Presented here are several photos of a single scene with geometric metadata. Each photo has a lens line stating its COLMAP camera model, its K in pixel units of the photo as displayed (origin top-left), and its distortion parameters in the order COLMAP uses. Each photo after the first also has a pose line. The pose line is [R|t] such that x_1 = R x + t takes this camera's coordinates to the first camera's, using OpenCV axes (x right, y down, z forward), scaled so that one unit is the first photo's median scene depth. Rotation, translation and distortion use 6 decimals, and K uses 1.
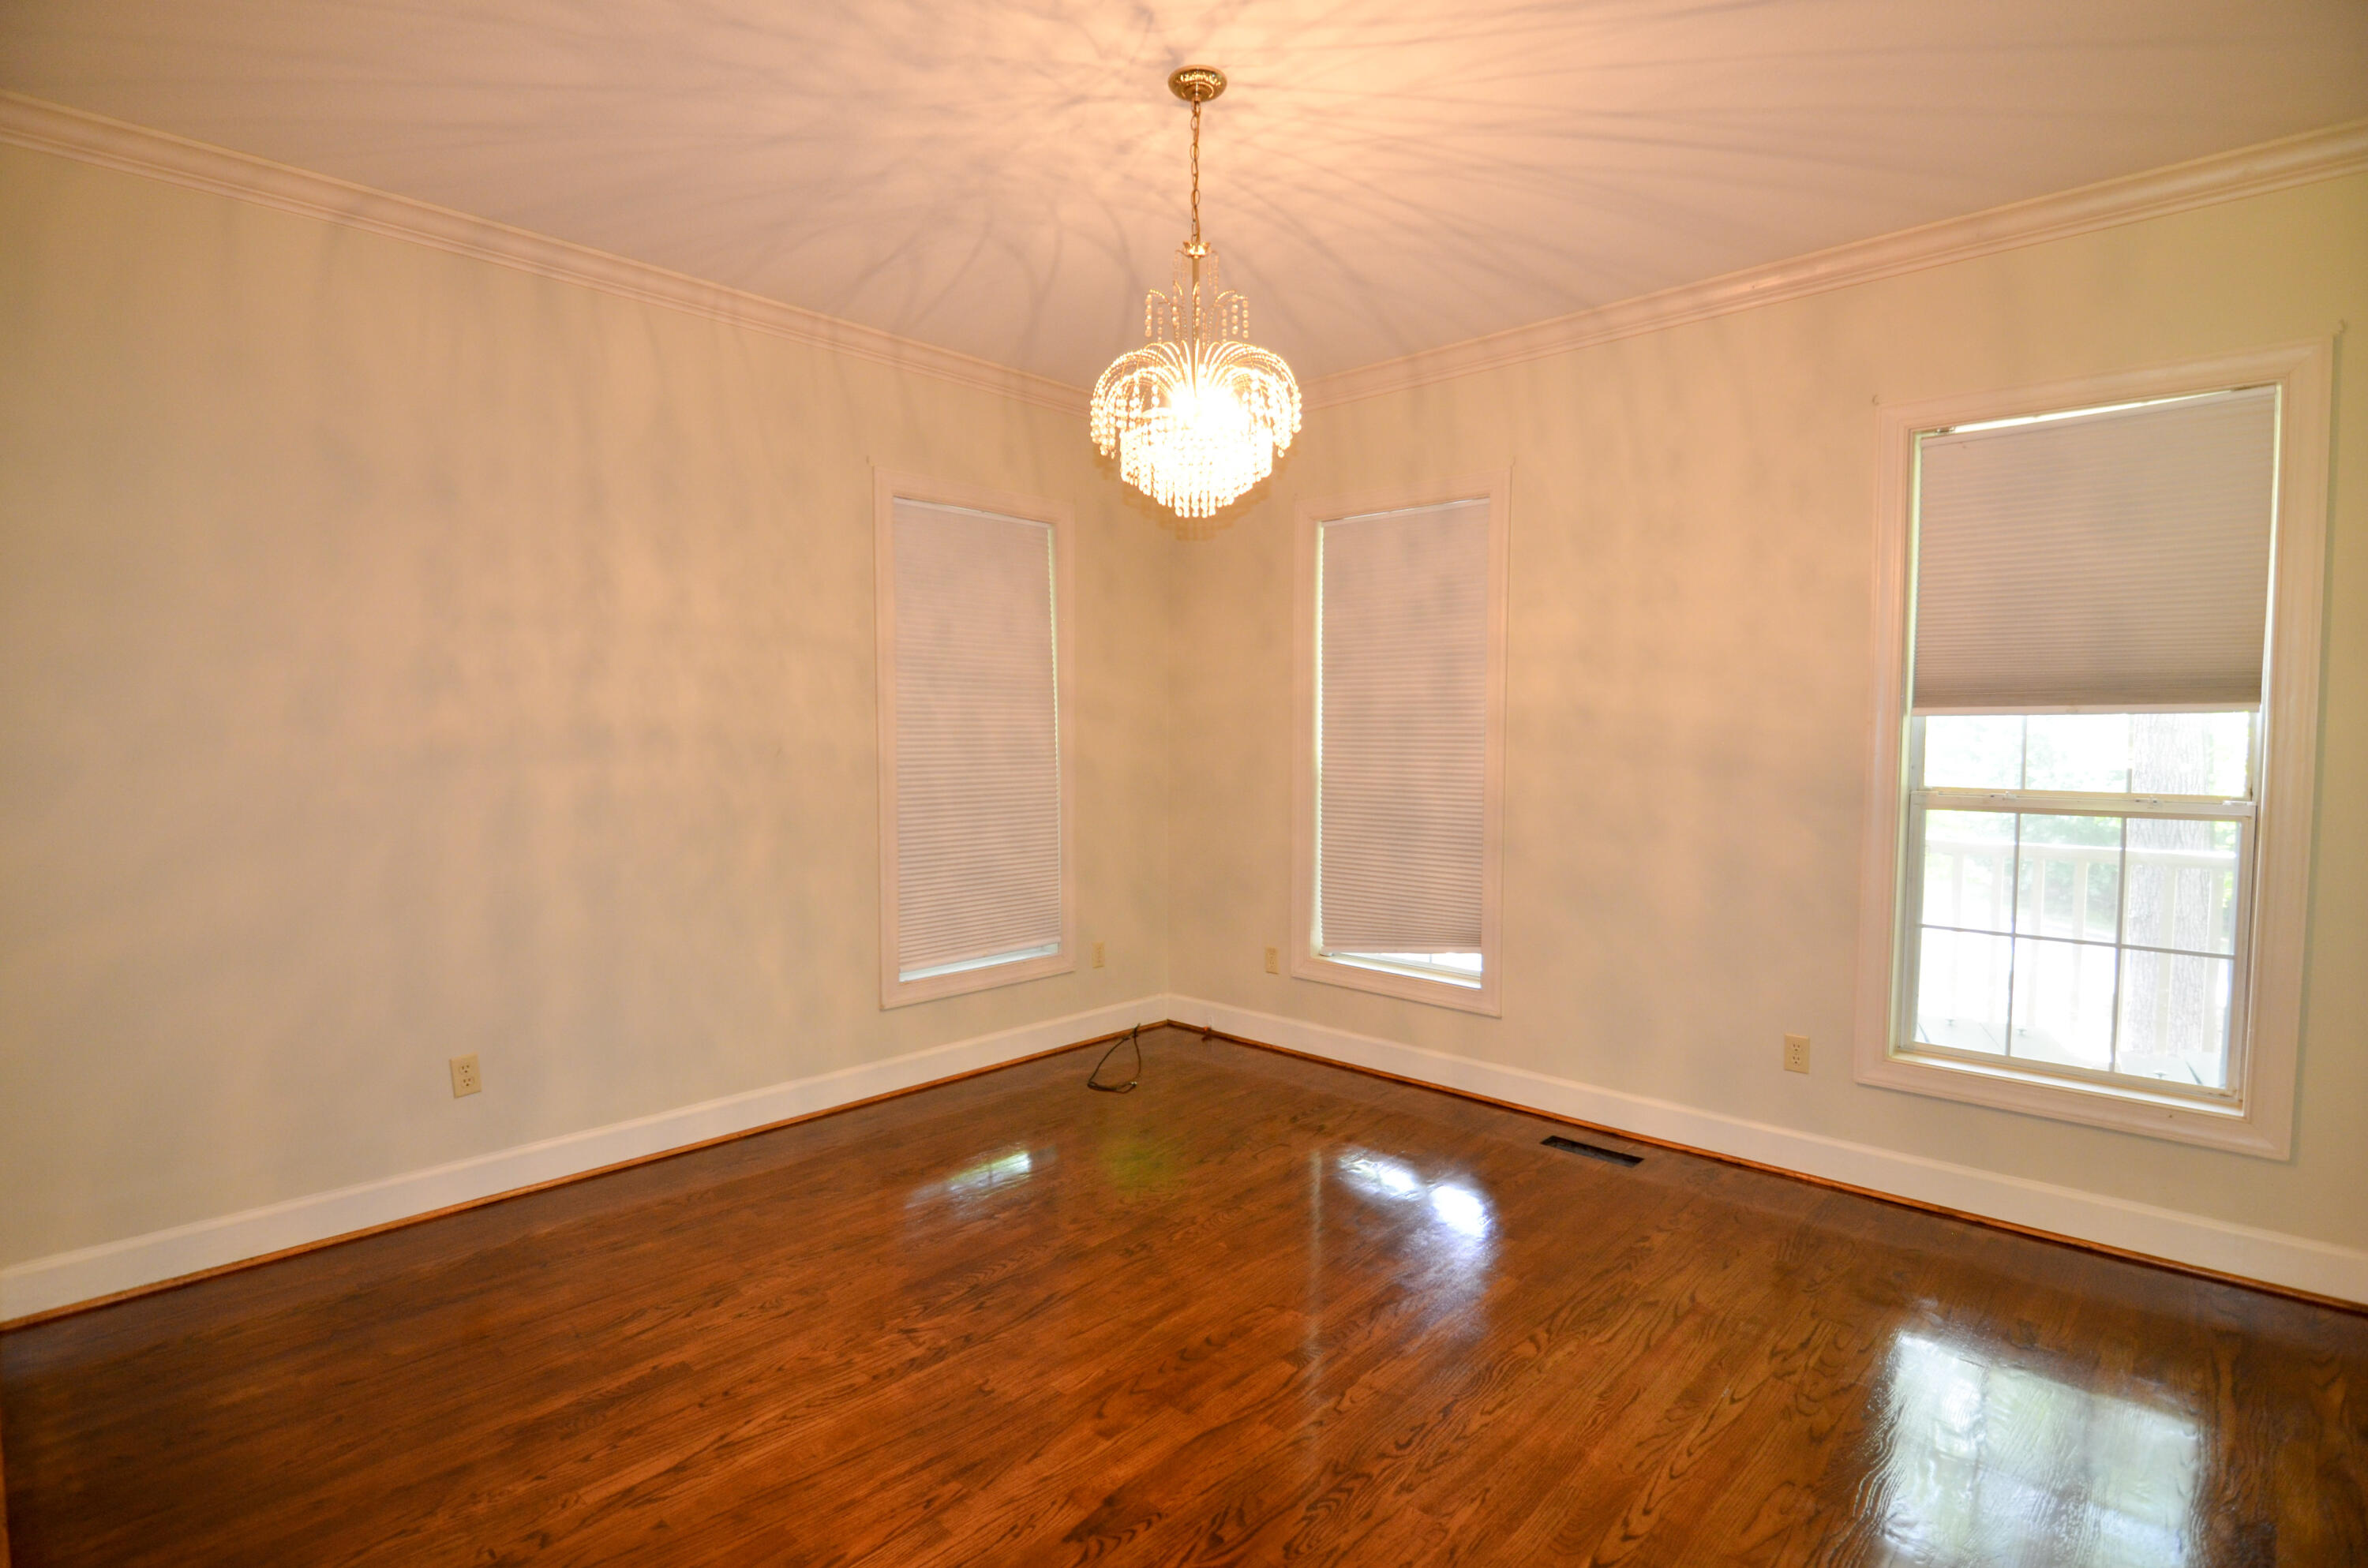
lens RADIAL K [[1147.4, 0, 1184.0], [0, 1147.4, 784.0], [0, 0, 1]] dist [0.001733, 0.000301]
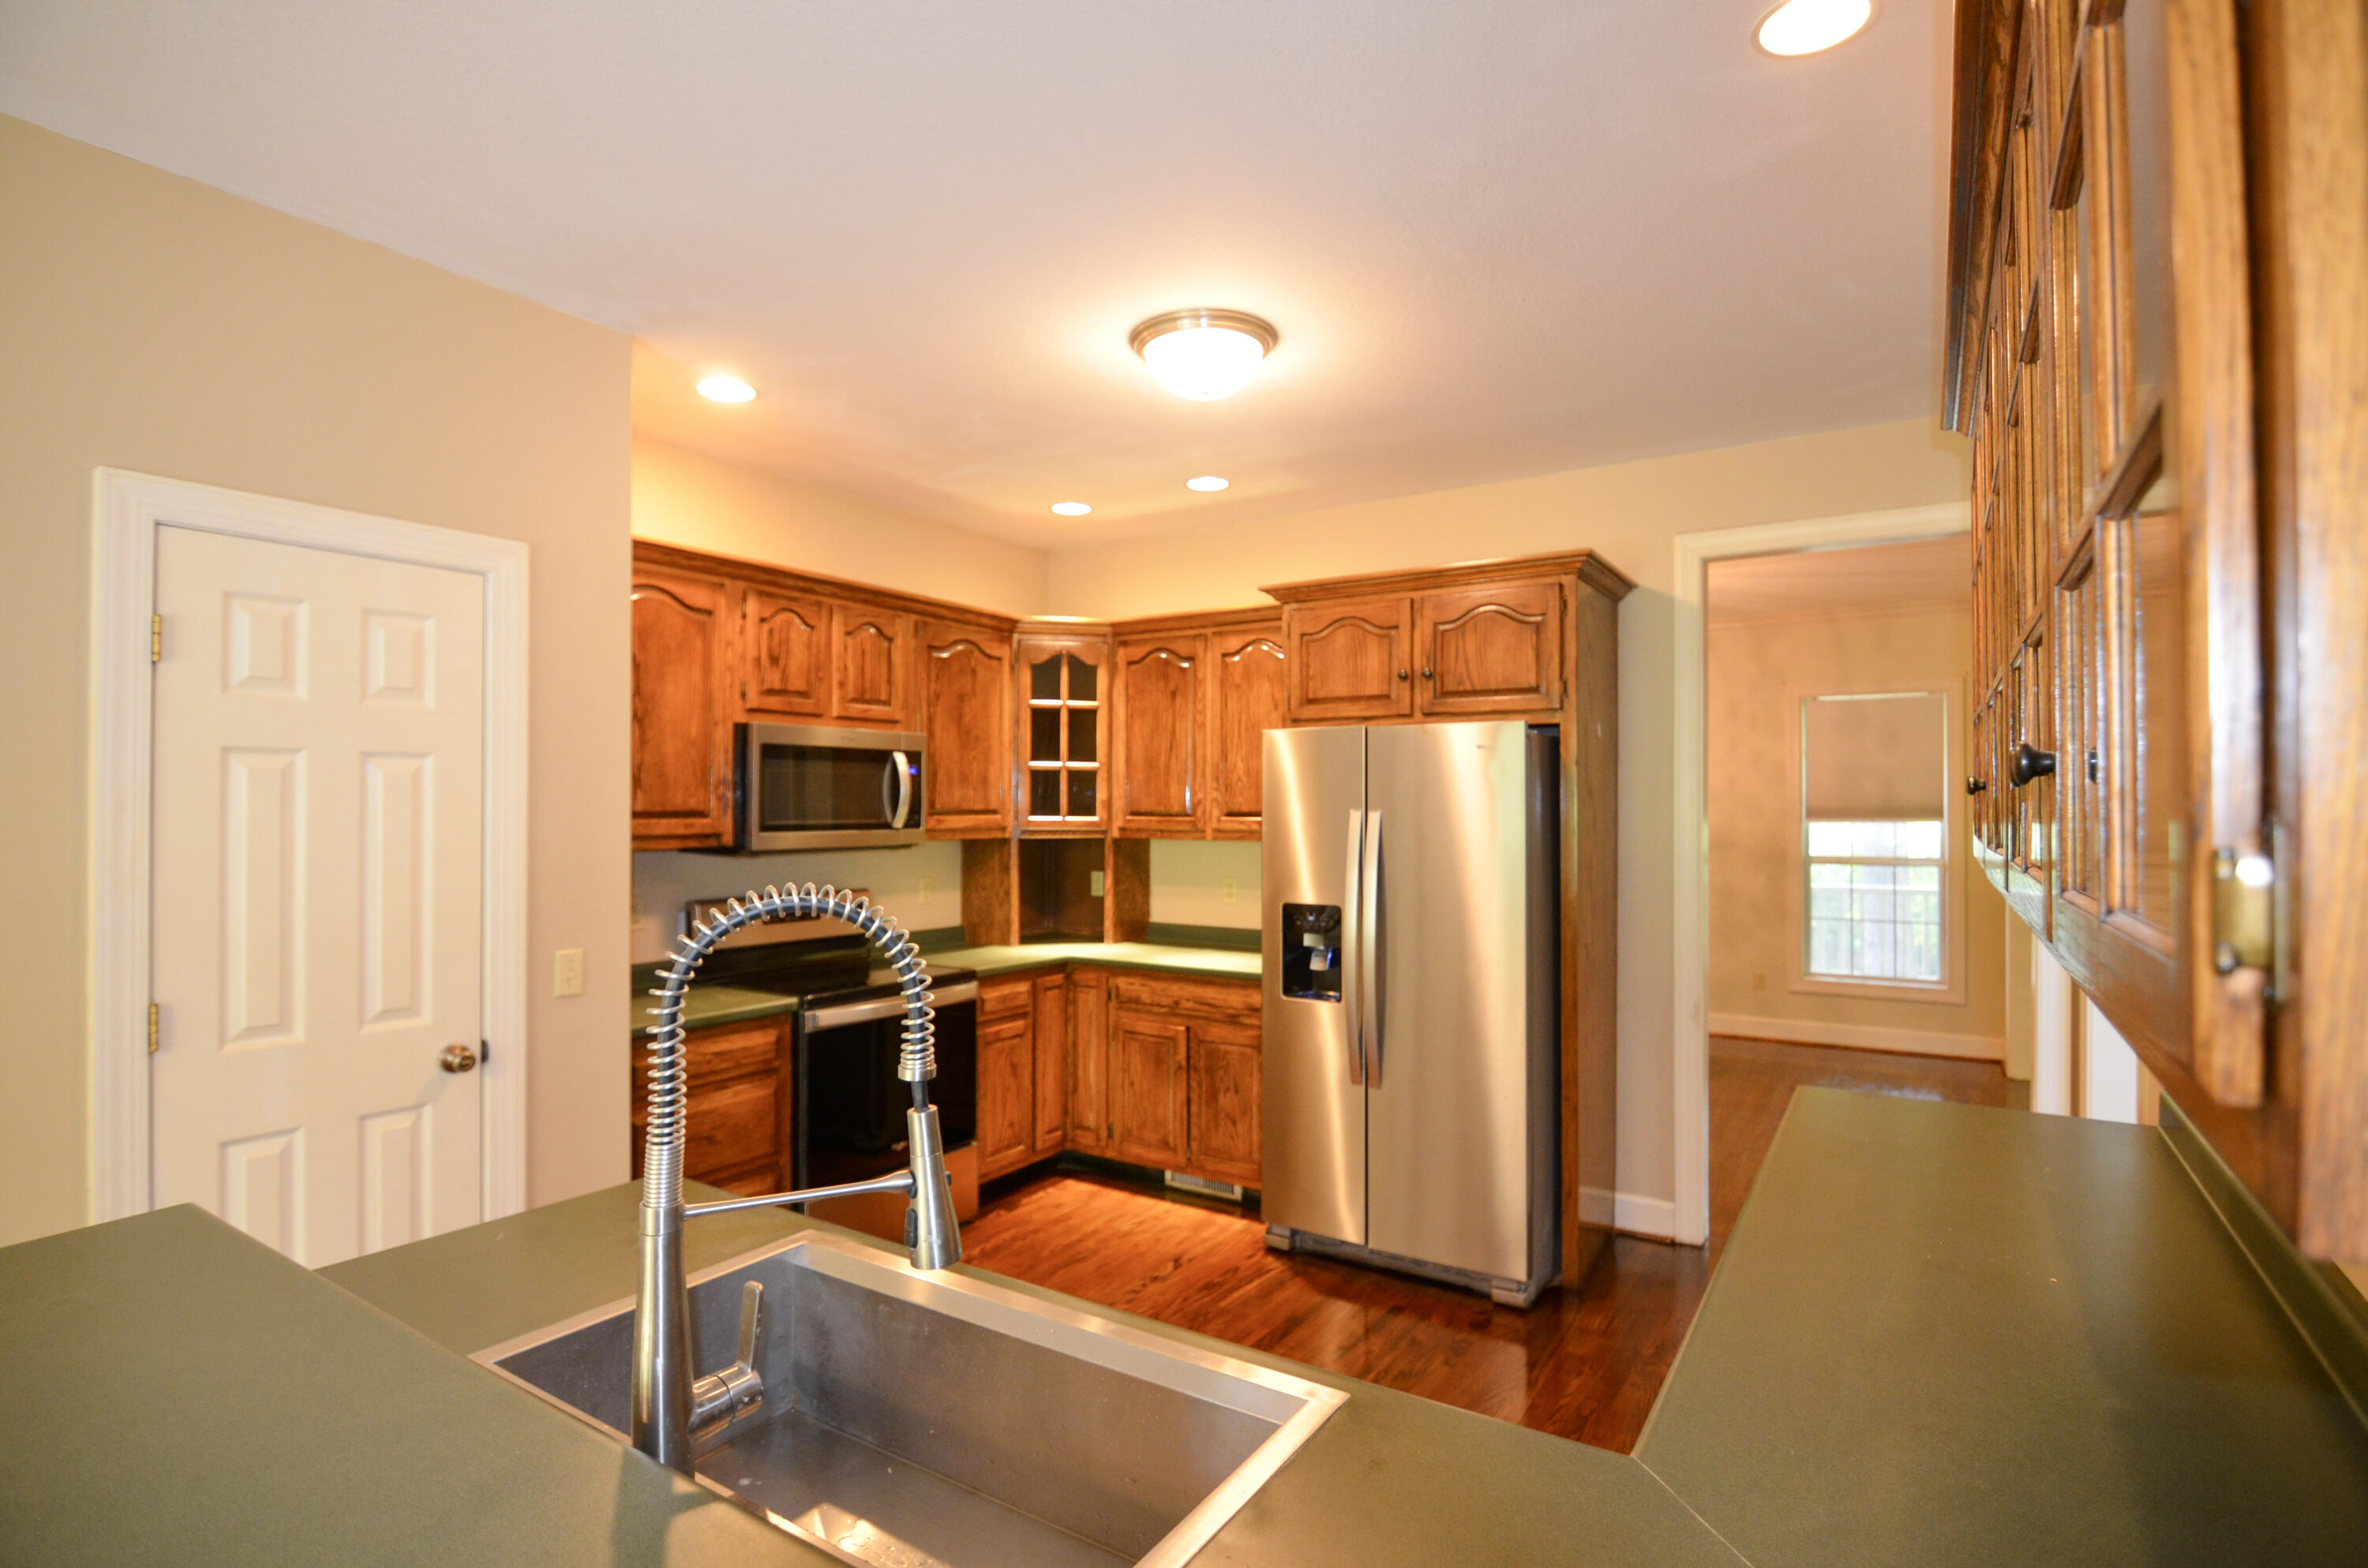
lens RADIAL K [[1147.4, 0, 1184.0], [0, 1147.4, 784.0], [0, 0, 1]] dist [0.001733, 0.000301]
pose [[0.986535, -0.001980, 0.163539, -0.919462], [0.012326, 0.997983, -0.062278, -0.010257], [-0.163086, 0.063455, 0.984569, -0.998963]]
